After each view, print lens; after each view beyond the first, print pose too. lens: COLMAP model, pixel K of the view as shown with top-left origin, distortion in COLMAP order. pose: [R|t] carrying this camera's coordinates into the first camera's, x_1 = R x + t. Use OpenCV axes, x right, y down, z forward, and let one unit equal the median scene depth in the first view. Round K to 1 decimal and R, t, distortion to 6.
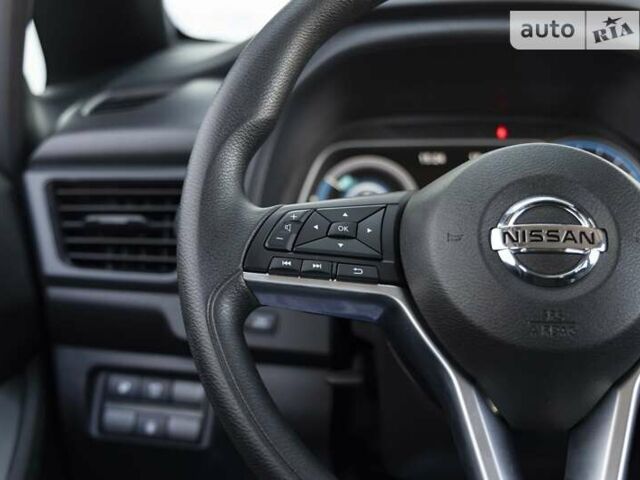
lens RADIAL K [[1029.7, 0, 316.3], [0, 1029.7, 236.9], [0, 0, 1]] dist [-0.062635, 0.000000]
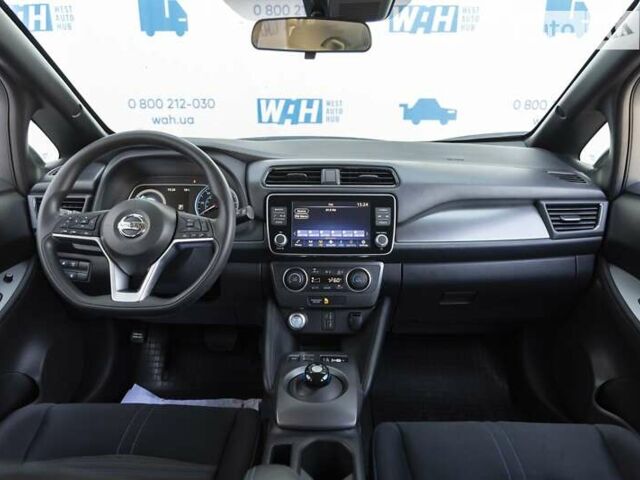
lens RADIAL K [[489.6, 0, 324.1], [0, 489.6, 242.6], [0, 0, 1]] dist [-0.003642, 0.013403]
pose [[0.999178, 0.005447, 0.040163, 0.820410], [-0.009758, 0.994111, 0.107930, -0.131307], [-0.039339, -0.108233, 0.993347, -0.788573]]
